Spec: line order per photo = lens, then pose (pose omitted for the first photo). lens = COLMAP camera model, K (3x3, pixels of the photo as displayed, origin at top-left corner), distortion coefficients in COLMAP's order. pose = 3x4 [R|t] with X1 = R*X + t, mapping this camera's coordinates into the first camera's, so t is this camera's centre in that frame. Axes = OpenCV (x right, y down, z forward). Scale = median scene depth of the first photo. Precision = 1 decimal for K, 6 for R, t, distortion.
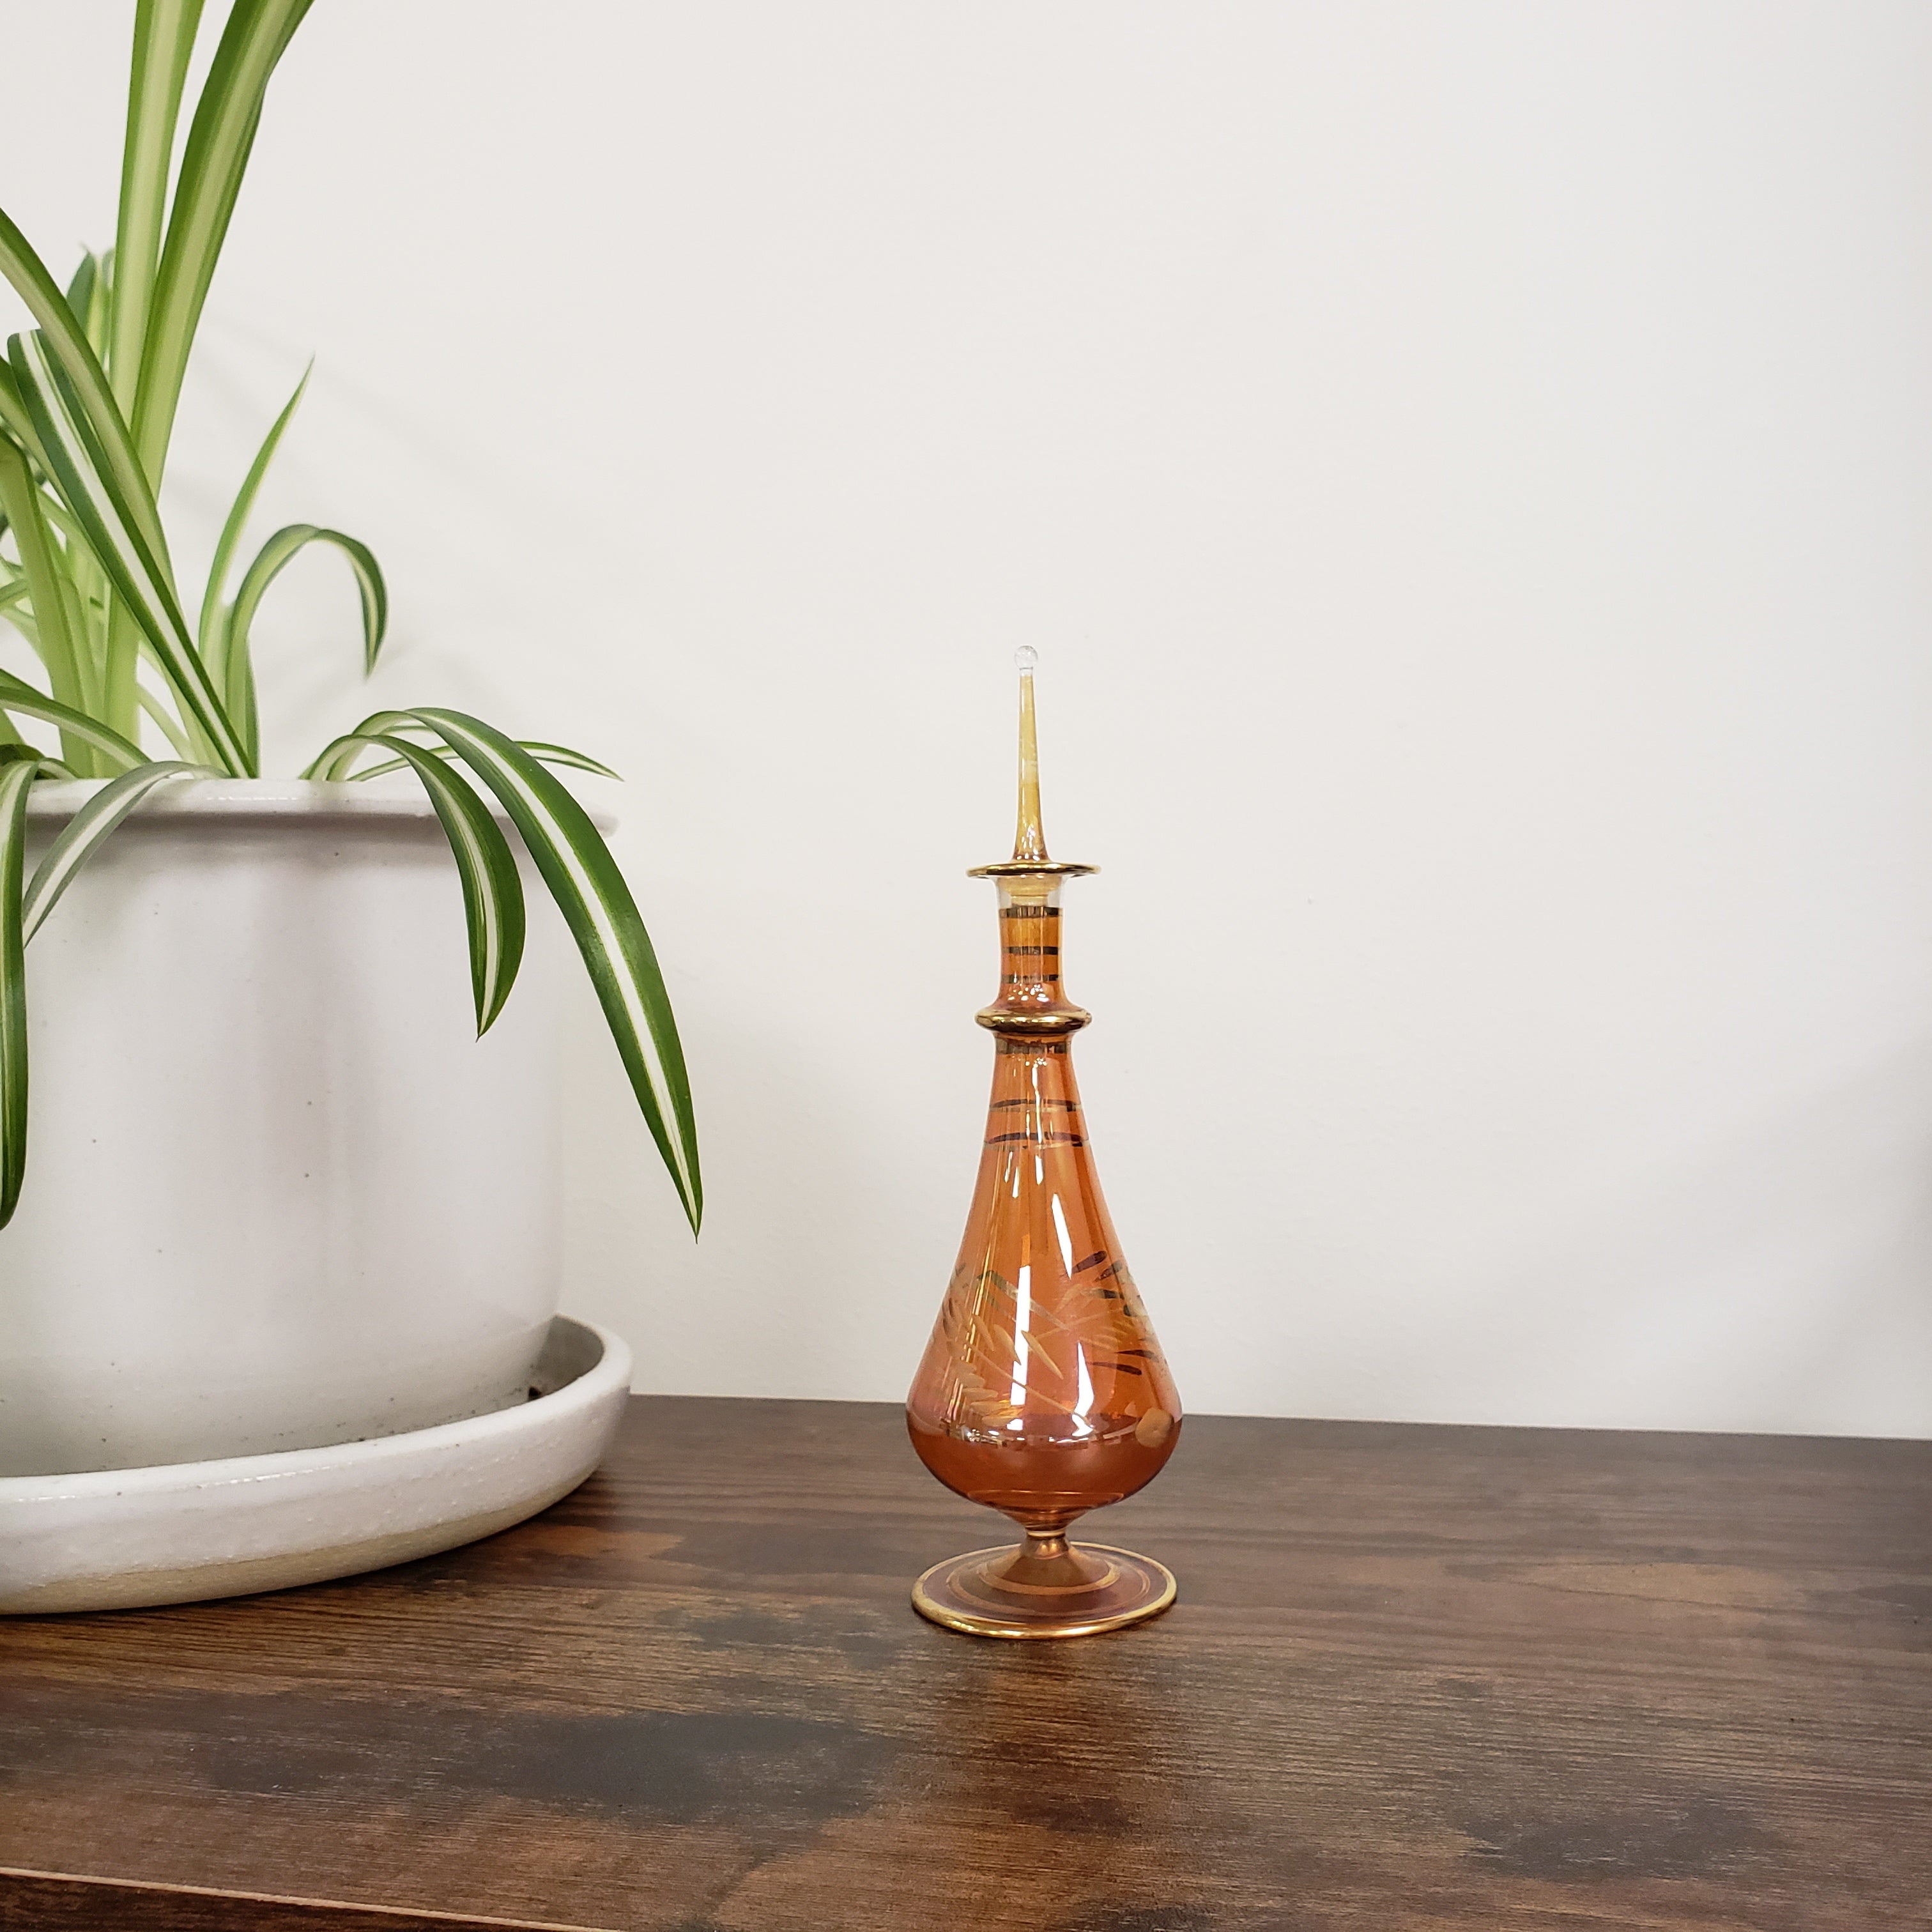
lens RADIAL K [[2112.3, 0, 988.0], [0, 2112.3, 933.5], [0, 0, 1]] dist [-0.066337, 0.110082]
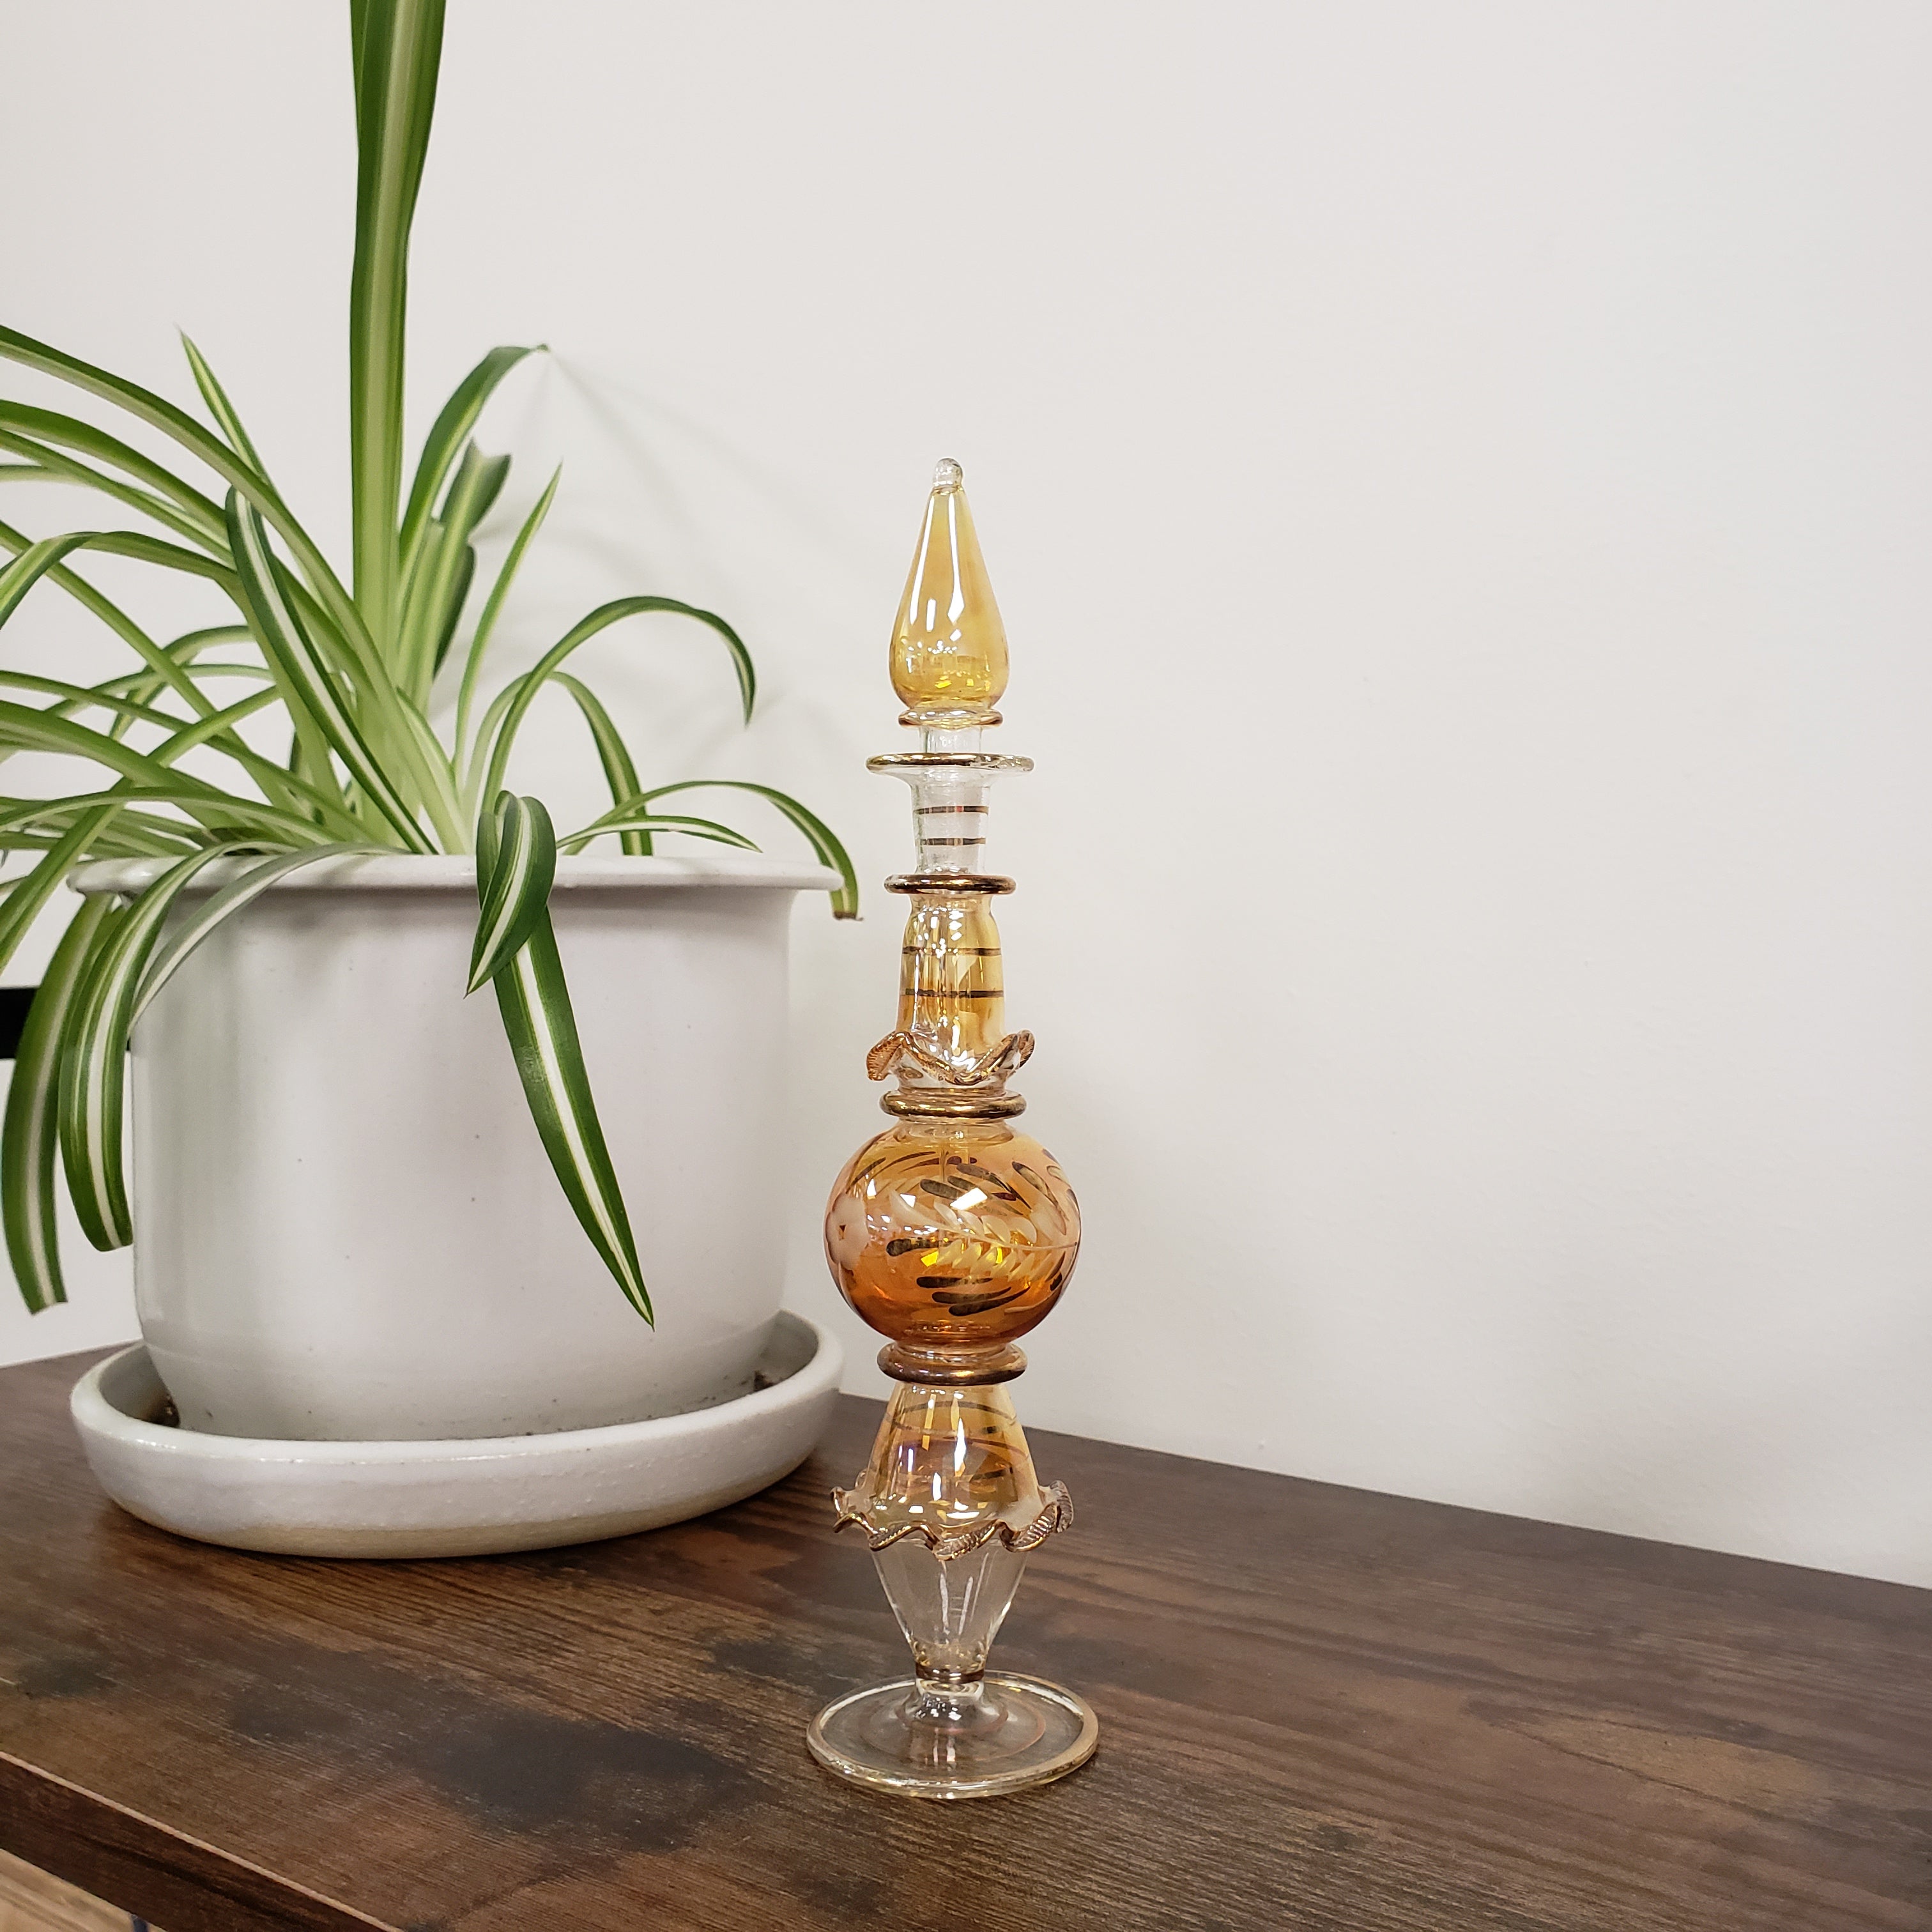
lens RADIAL K [[2103.0, 0, 984.2], [0, 2103.0, 922.8], [0, 0, 1]] dist [-0.051547, 0.084640]
pose [[0.929421, 0.027219, -0.368017, 0.382068], [-0.022928, 0.999609, 0.016028, -0.065766], [0.368309, -0.006458, 0.929681, 0.047324]]
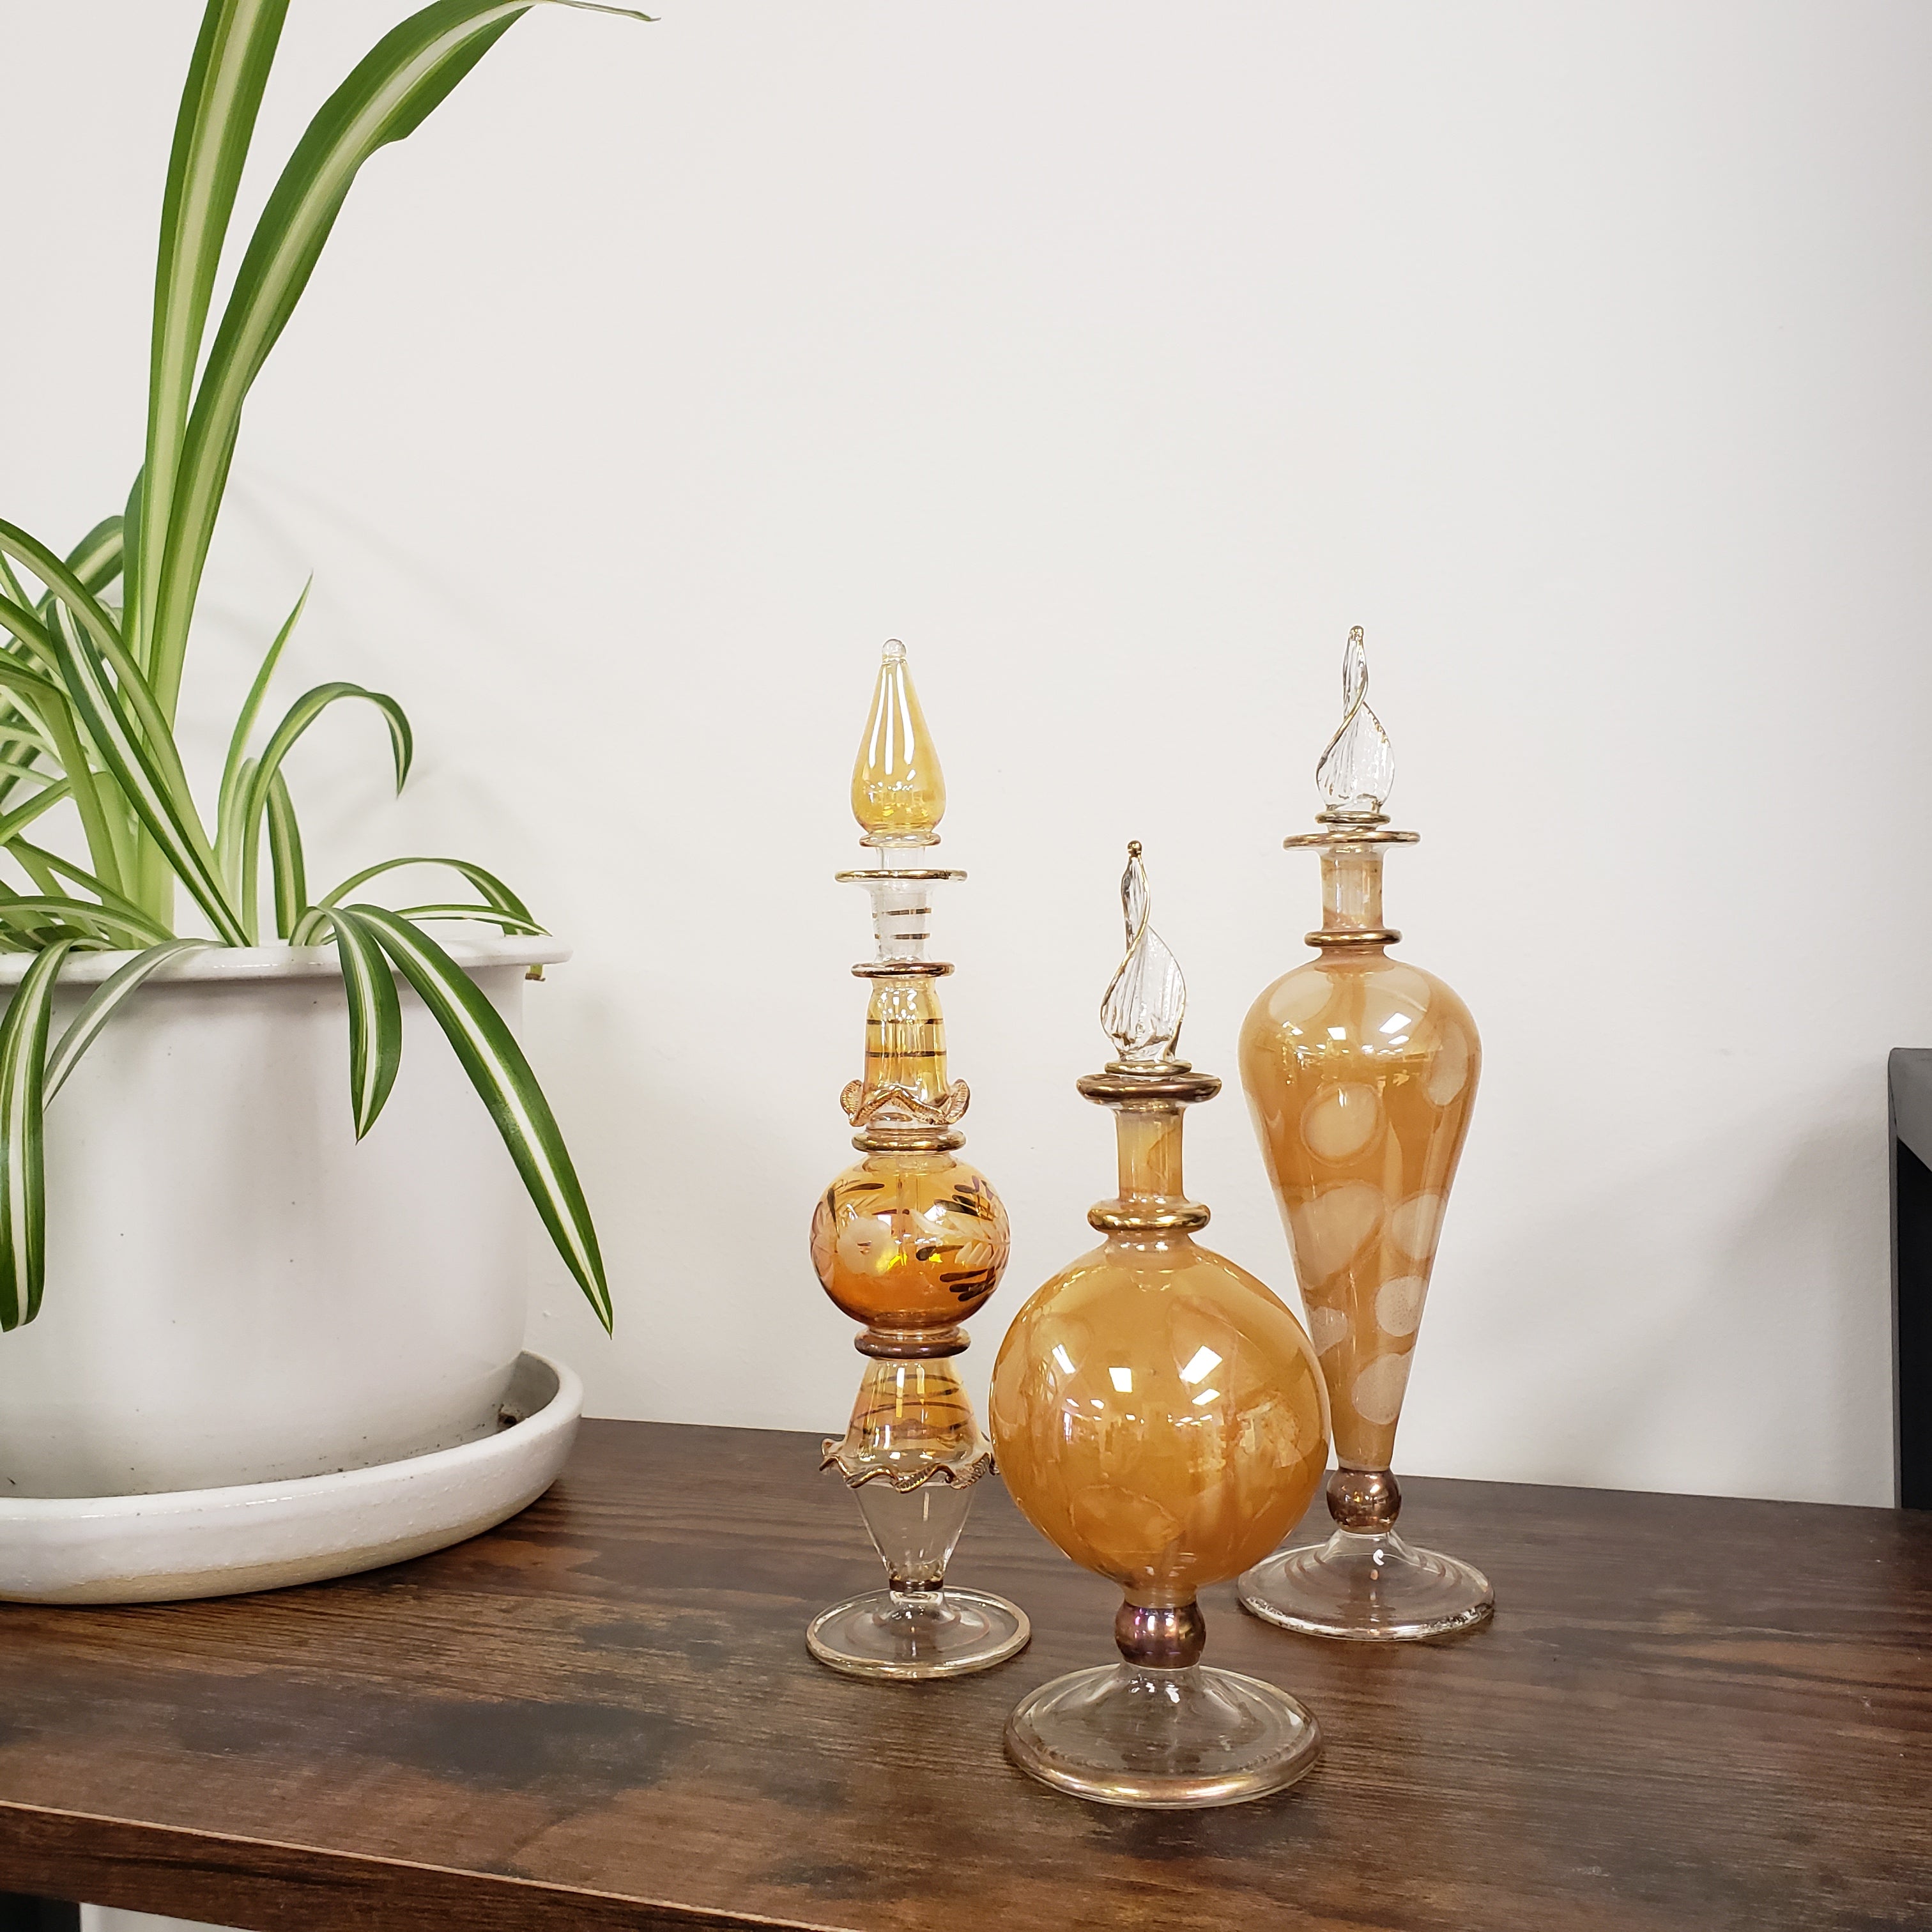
lens RADIAL K [[2112.3, 0, 988.0], [0, 2112.3, 933.5], [0, 0, 1]] dist [-0.066337, 0.110082]
pose [[0.997148, 0.004637, -0.075331, 0.199575], [-0.003316, 0.999839, 0.017653, -0.112712], [0.075401, -0.017353, 0.997002, -0.231977]]
